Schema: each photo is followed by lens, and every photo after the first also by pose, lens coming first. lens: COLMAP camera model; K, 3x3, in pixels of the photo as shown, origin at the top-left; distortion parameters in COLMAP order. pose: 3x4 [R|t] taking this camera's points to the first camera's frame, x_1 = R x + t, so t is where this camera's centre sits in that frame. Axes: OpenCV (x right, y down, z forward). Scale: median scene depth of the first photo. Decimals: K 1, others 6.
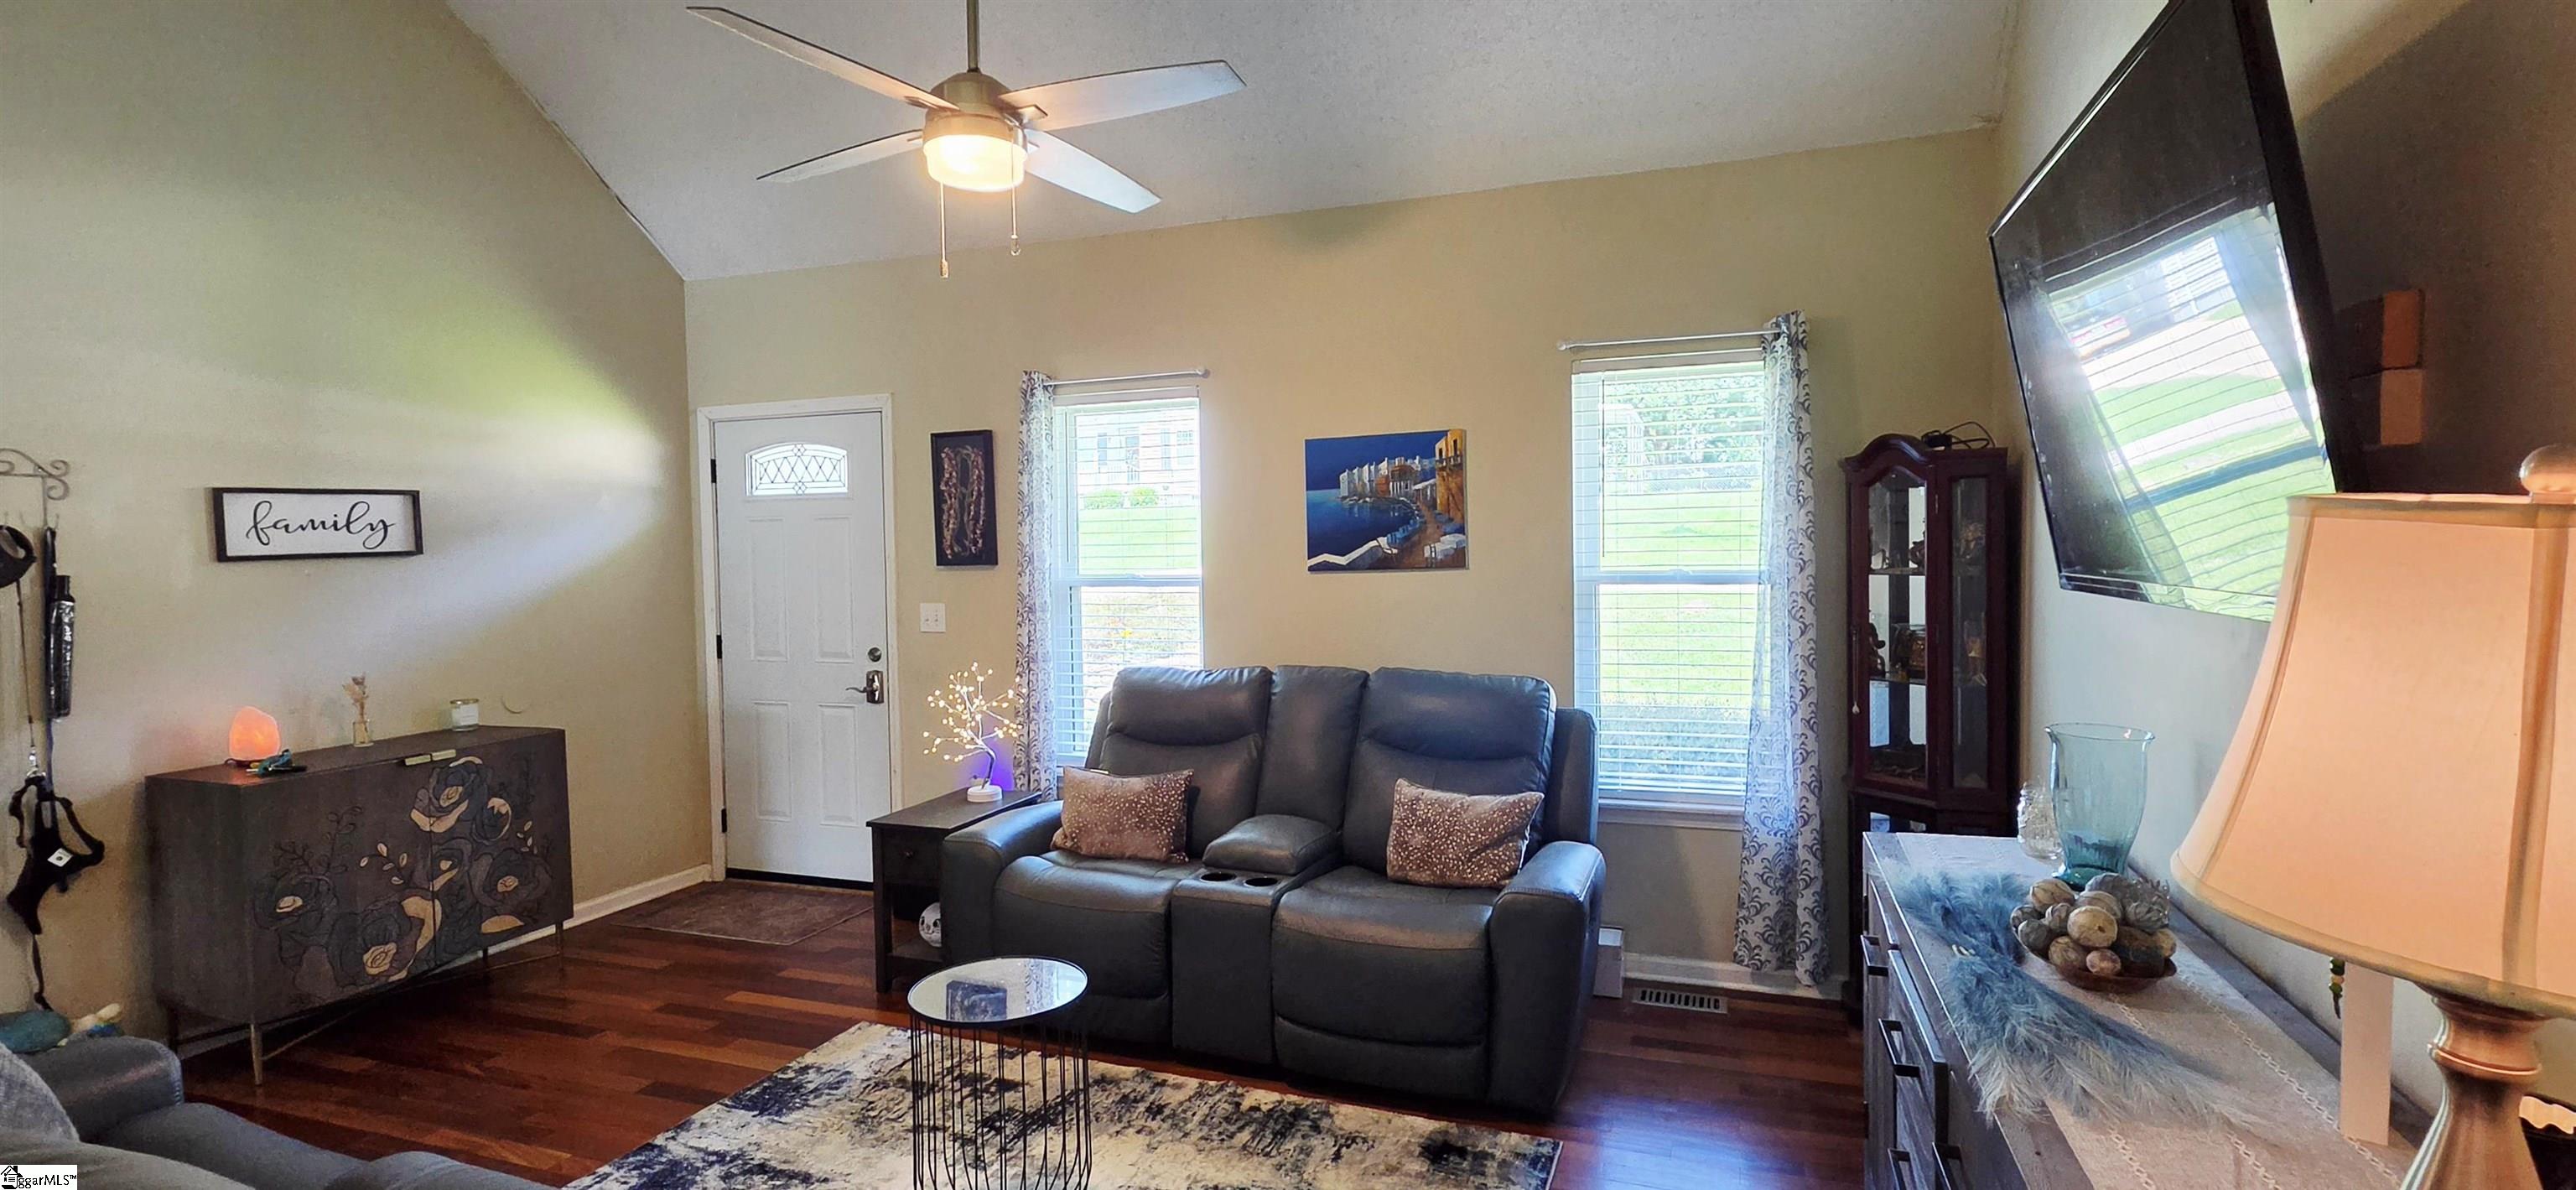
lens RADIAL K [[1189.3, 0, 1288.0], [0, 1189.3, 595.0], [0, 0, 1]] dist [0.001052, -0.000010]
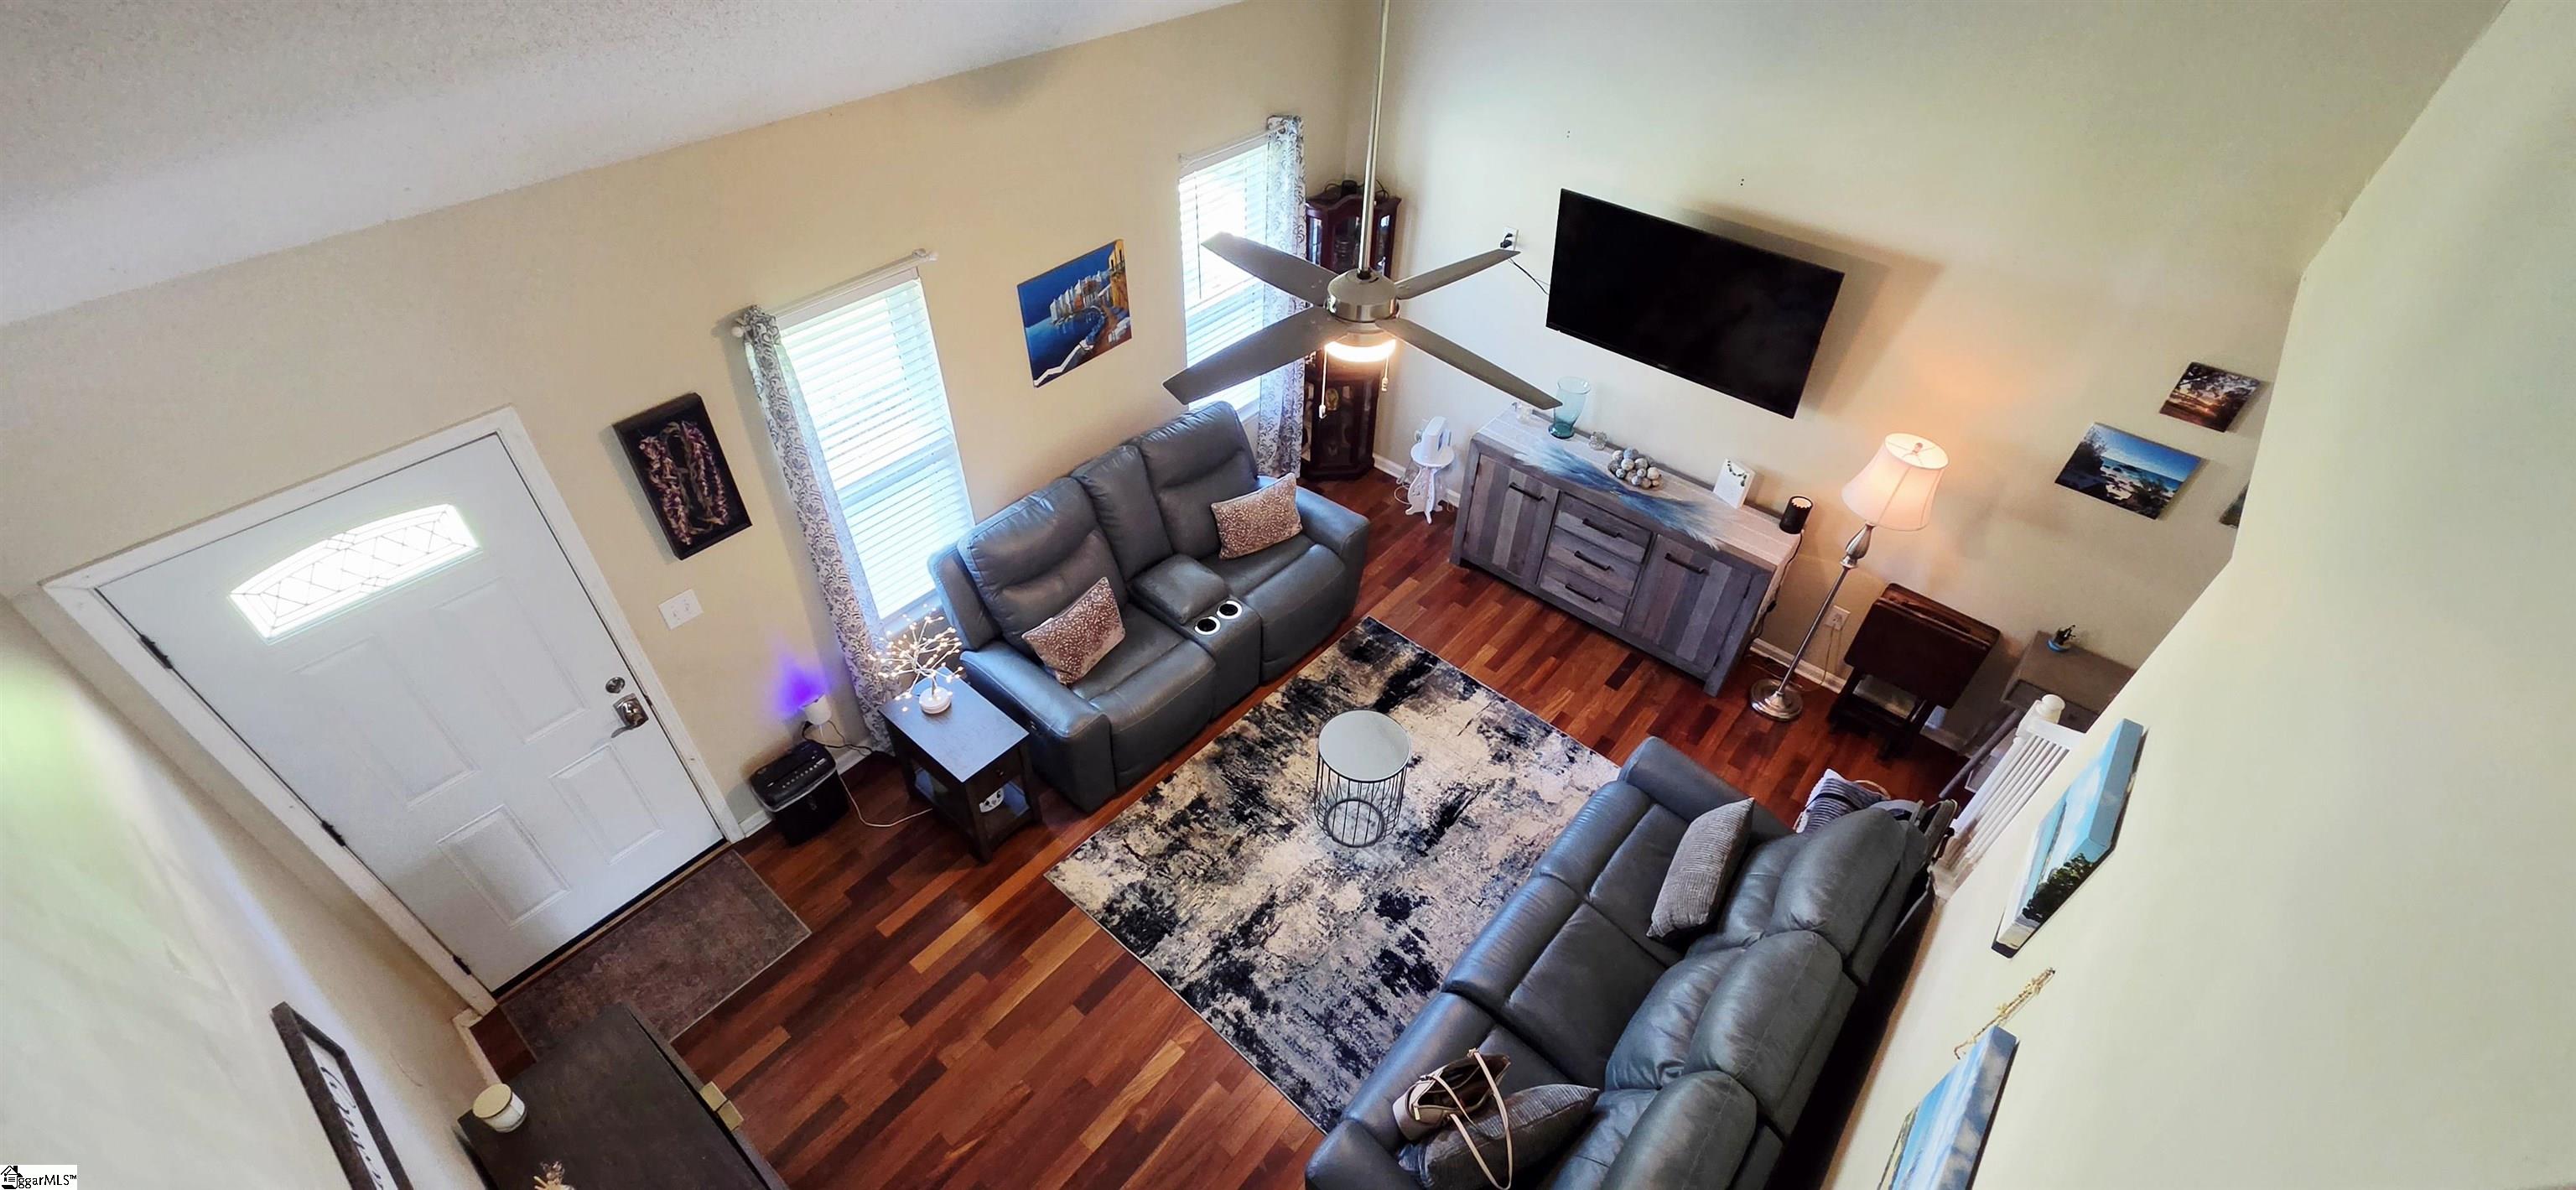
lens RADIAL K [[1059.5, 0, 1288.0], [0, 1059.5, 595.0], [0, 0, 1]] dist [-0.002069, 0.000004]
pose [[0.335045, -0.616005, 0.712939, -0.823535], [0.004347, 0.757676, 0.652616, -0.582289], [-0.942192, -0.215557, 0.256534, 0.455618]]
